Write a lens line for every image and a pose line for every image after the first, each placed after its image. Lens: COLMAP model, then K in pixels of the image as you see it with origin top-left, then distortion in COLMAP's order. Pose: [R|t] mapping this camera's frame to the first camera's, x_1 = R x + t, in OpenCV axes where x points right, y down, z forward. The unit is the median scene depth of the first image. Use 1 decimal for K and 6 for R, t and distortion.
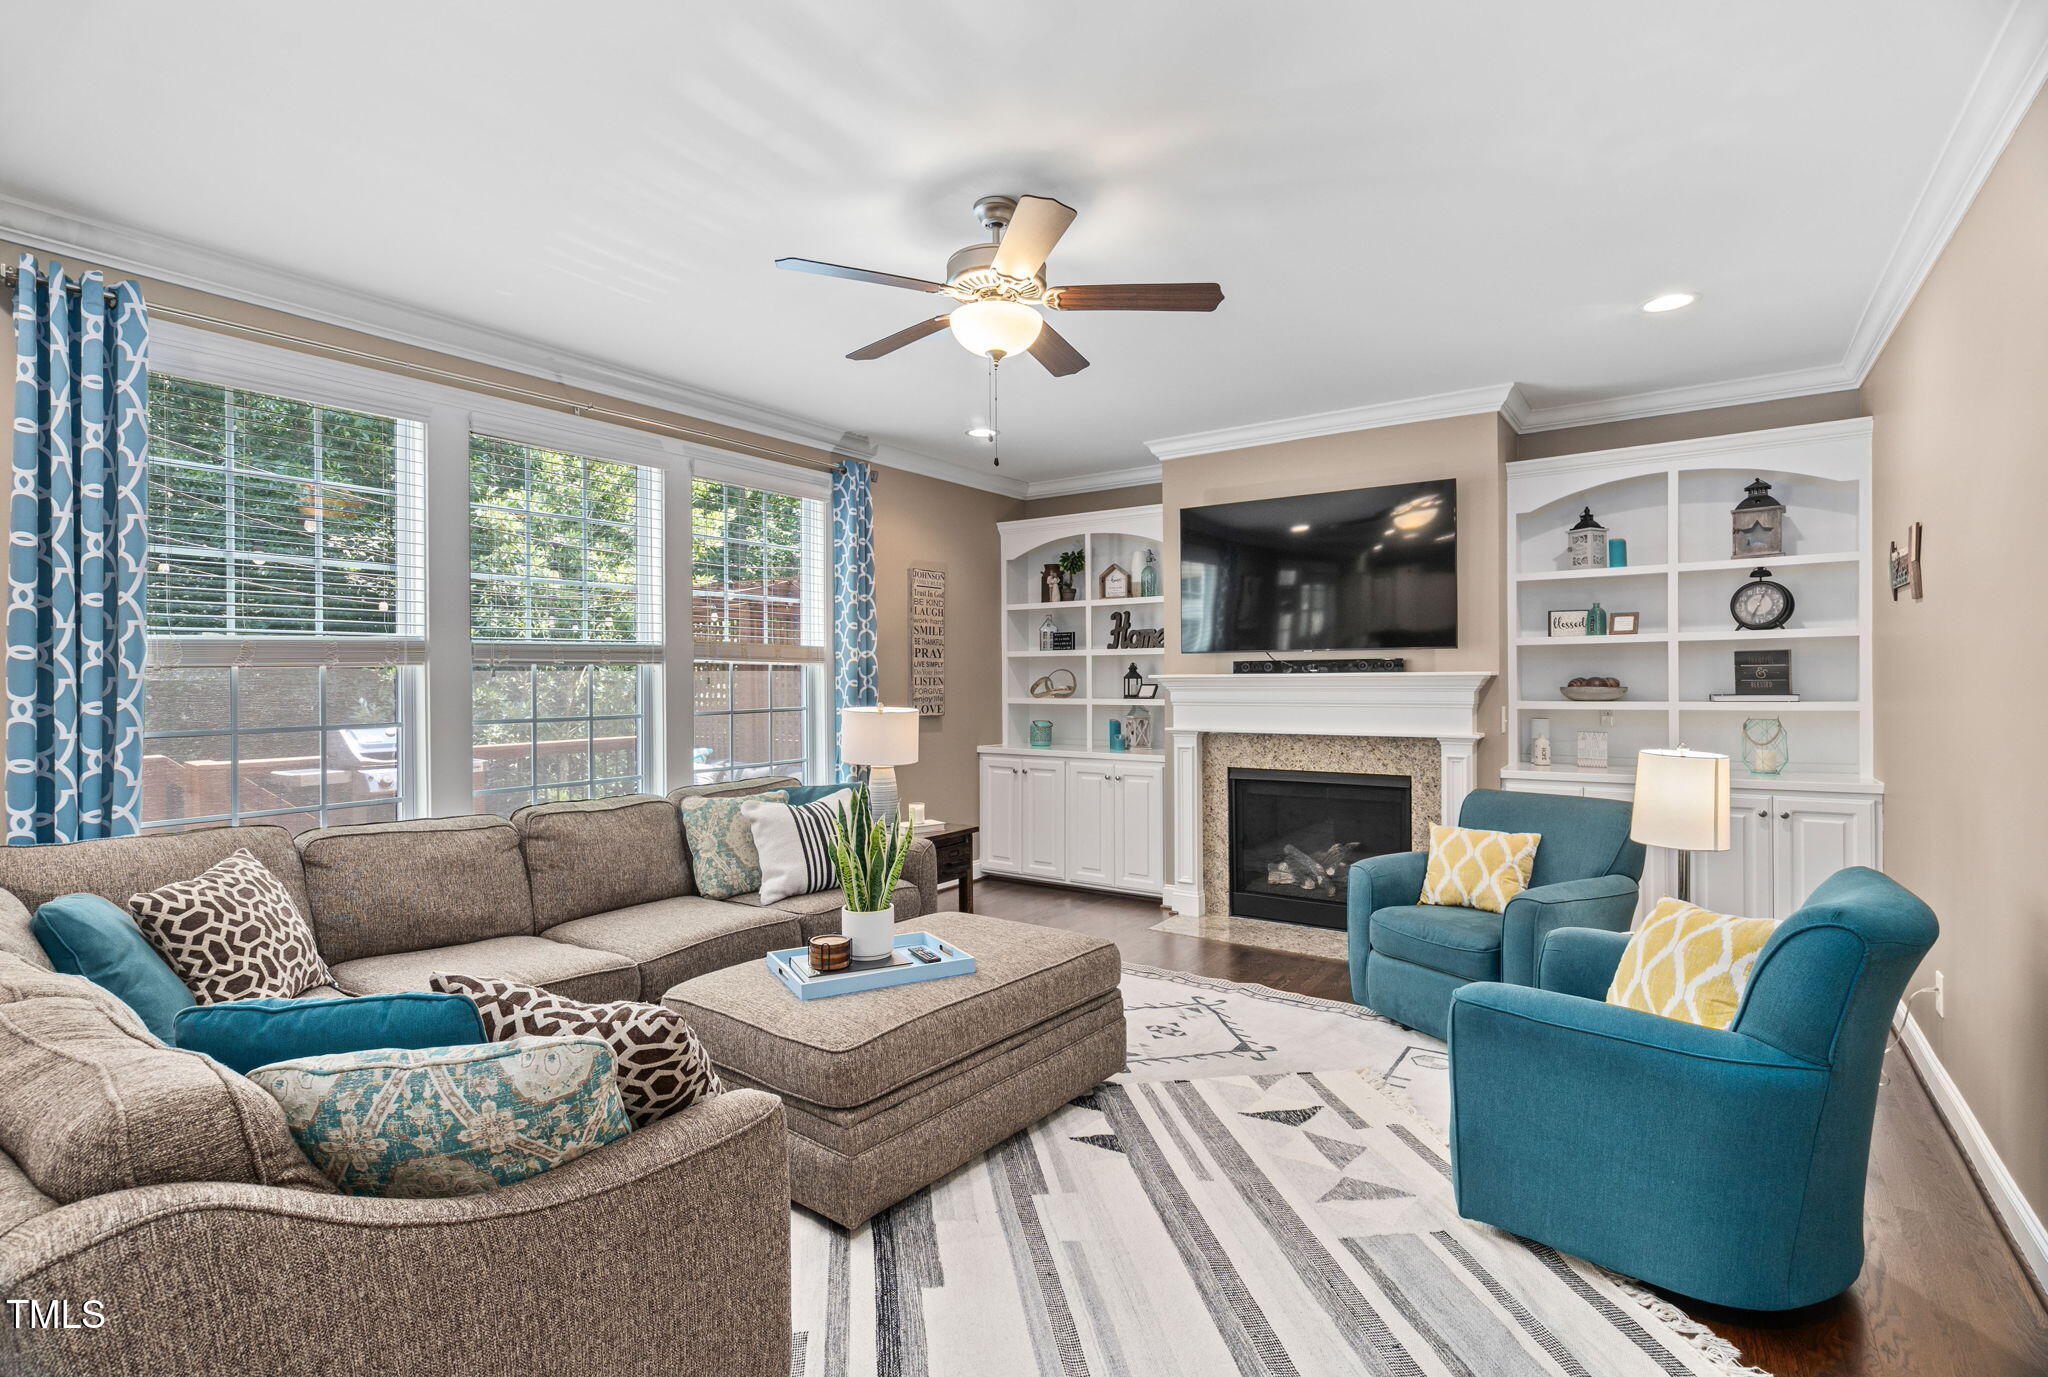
lens RADIAL K [[985.7, 0, 1023.6], [0, 985.7, 683.3], [0, 0, 1]] dist [-0.004299, 0.000426]
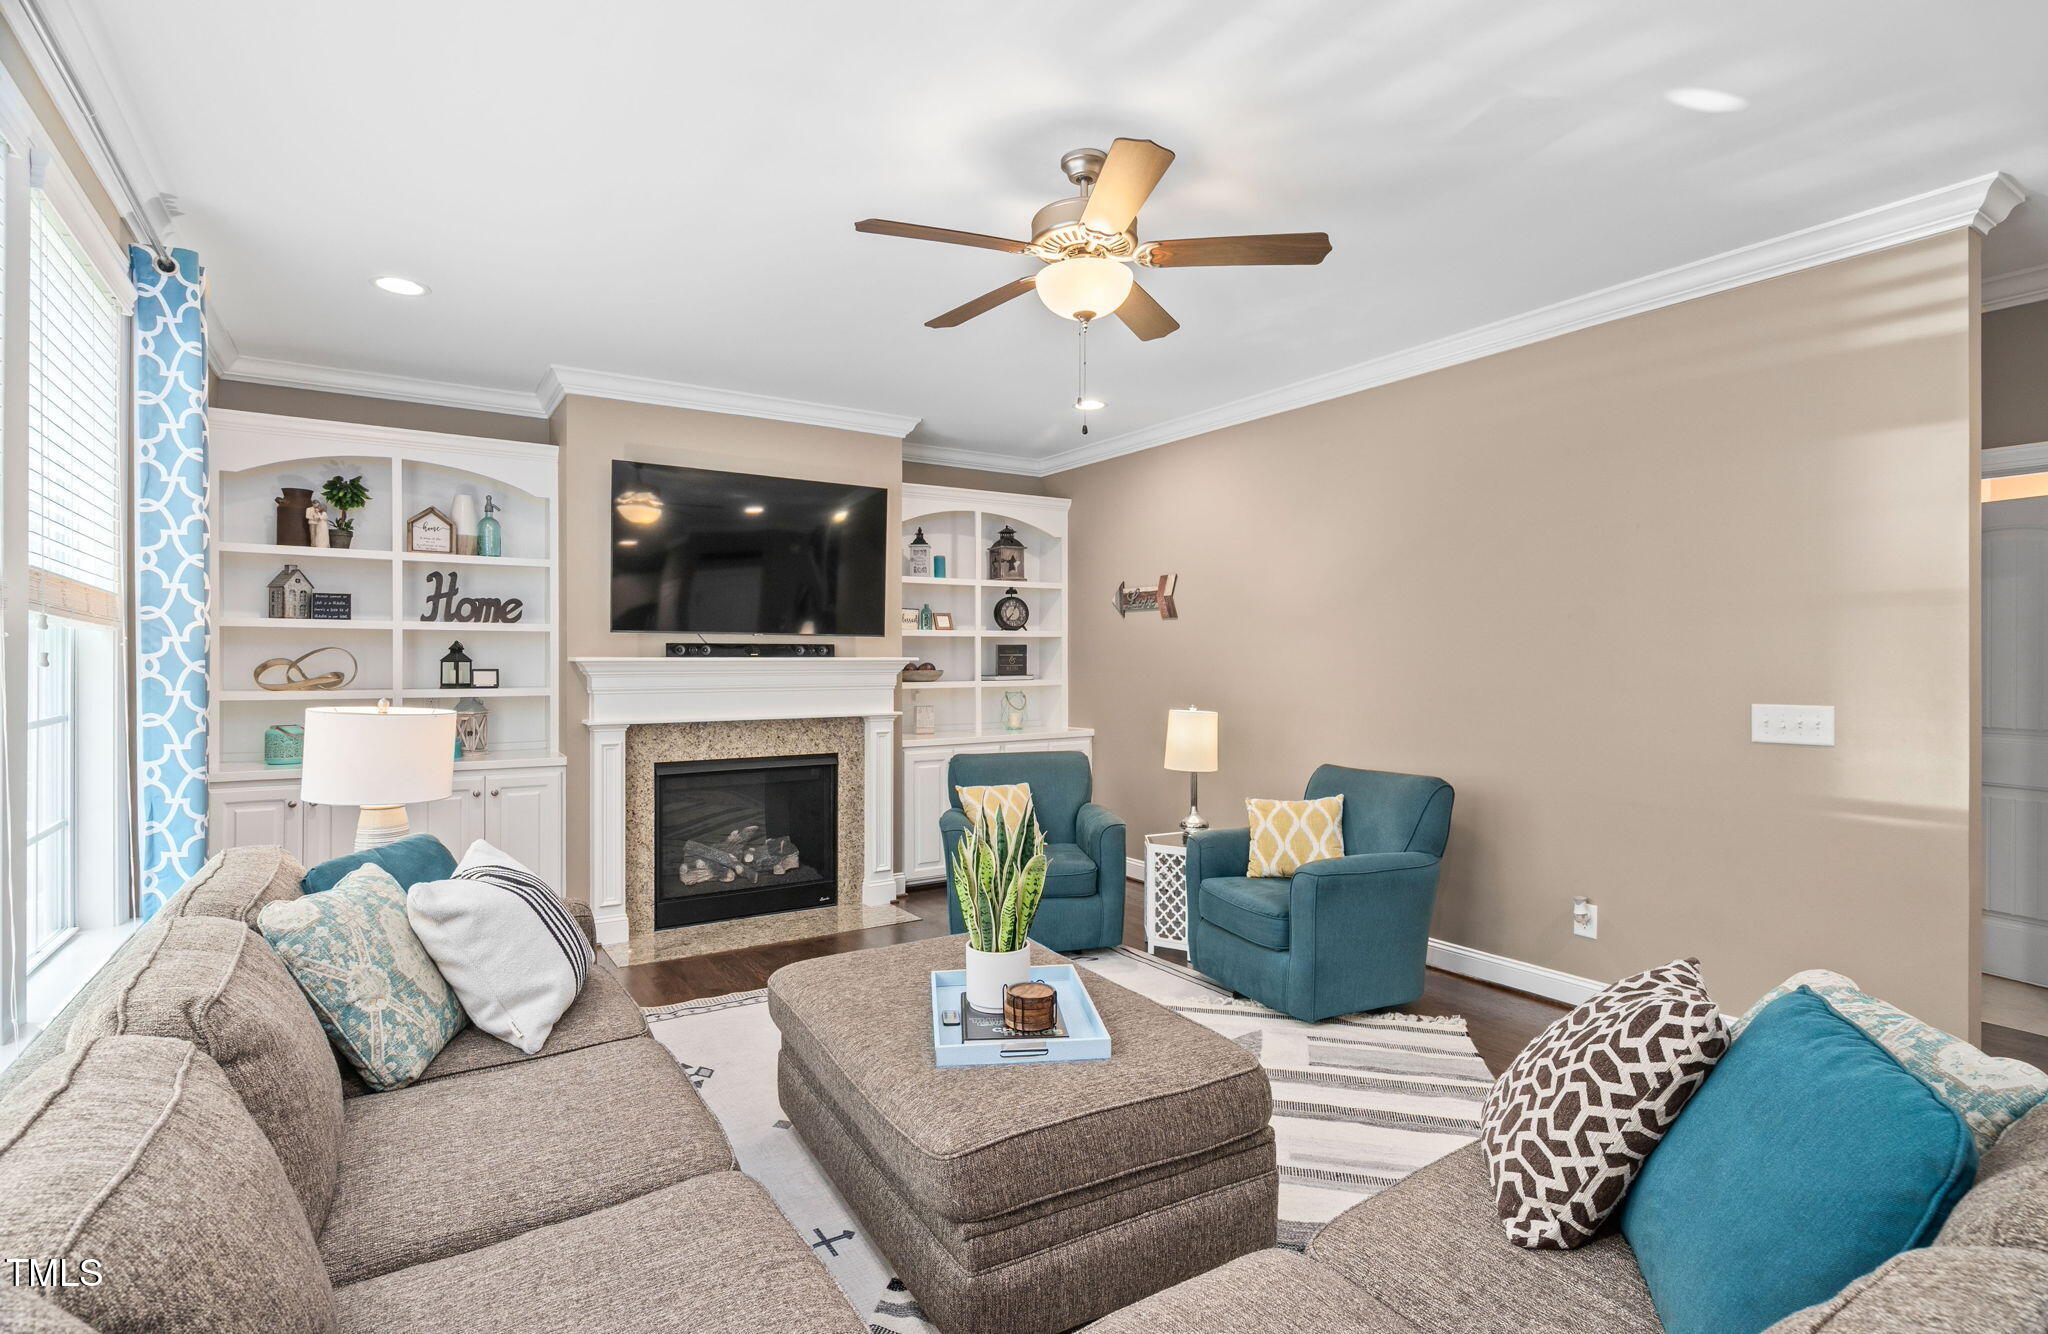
lens RADIAL K [[979.6, 0, 1020.8], [0, 979.6, 665.7], [0, 0, 1]] dist [0.003634, 0.001008]
pose [[0.384031, 0.002729, 0.923316, -0.514731], [0.002834, 0.999987, -0.004135, 0.002957], [-0.923316, 0.004205, 0.384018, 0.389695]]
